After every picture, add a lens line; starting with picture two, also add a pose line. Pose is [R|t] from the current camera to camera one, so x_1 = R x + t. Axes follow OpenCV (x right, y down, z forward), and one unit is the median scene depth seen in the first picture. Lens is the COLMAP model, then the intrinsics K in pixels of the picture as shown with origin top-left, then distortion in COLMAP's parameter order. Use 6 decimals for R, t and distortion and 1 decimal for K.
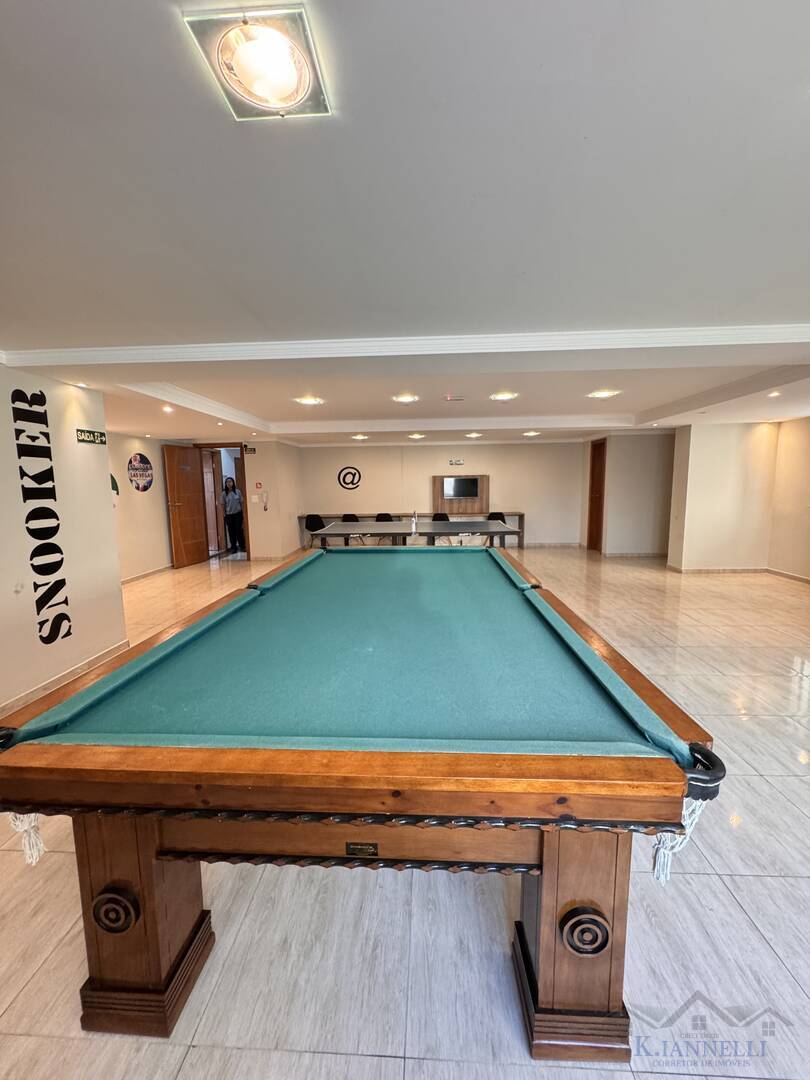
lens RADIAL K [[427.1, 0, 401.4], [0, 427.1, 537.8], [0, 0, 1]] dist [-0.000840, 0.000021]
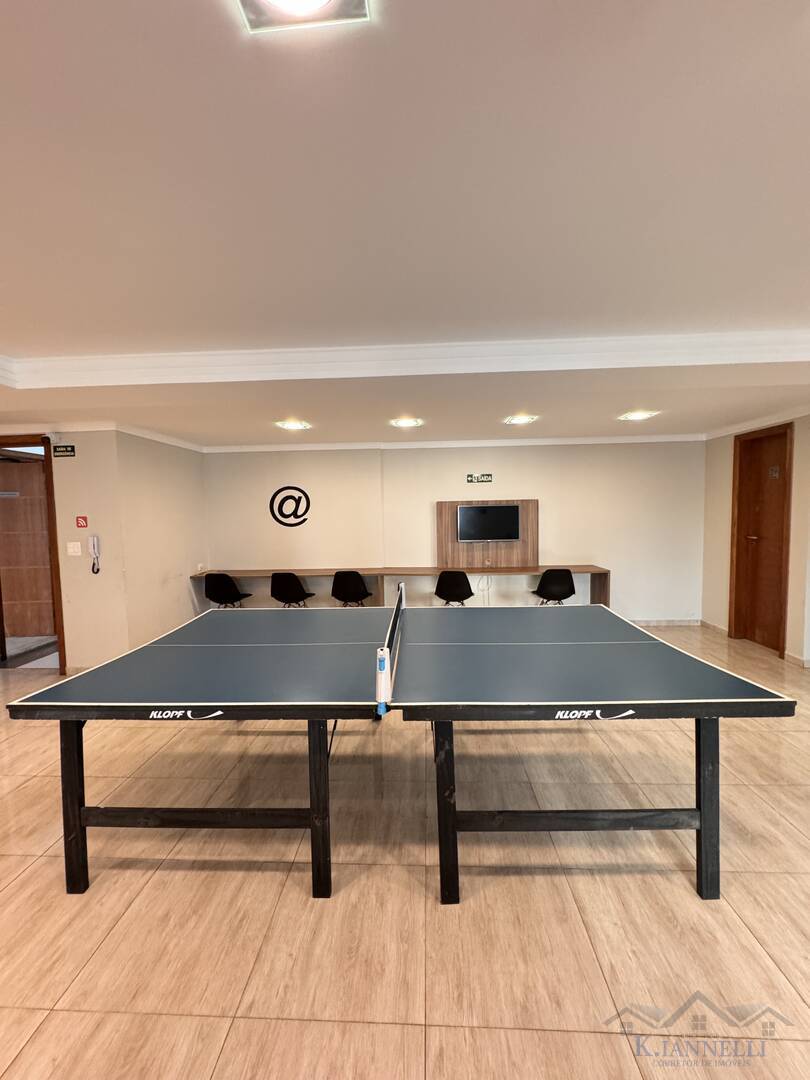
lens RADIAL K [[427.1, 0, 401.4], [0, 427.1, 537.8], [0, 0, 1]] dist [-0.000840, 0.000021]
pose [[0.999943, -0.005106, 0.009328, 0.021246], [0.005752, 0.997482, -0.070681, -0.058591], [-0.008943, 0.070730, 0.997455, 0.446219]]
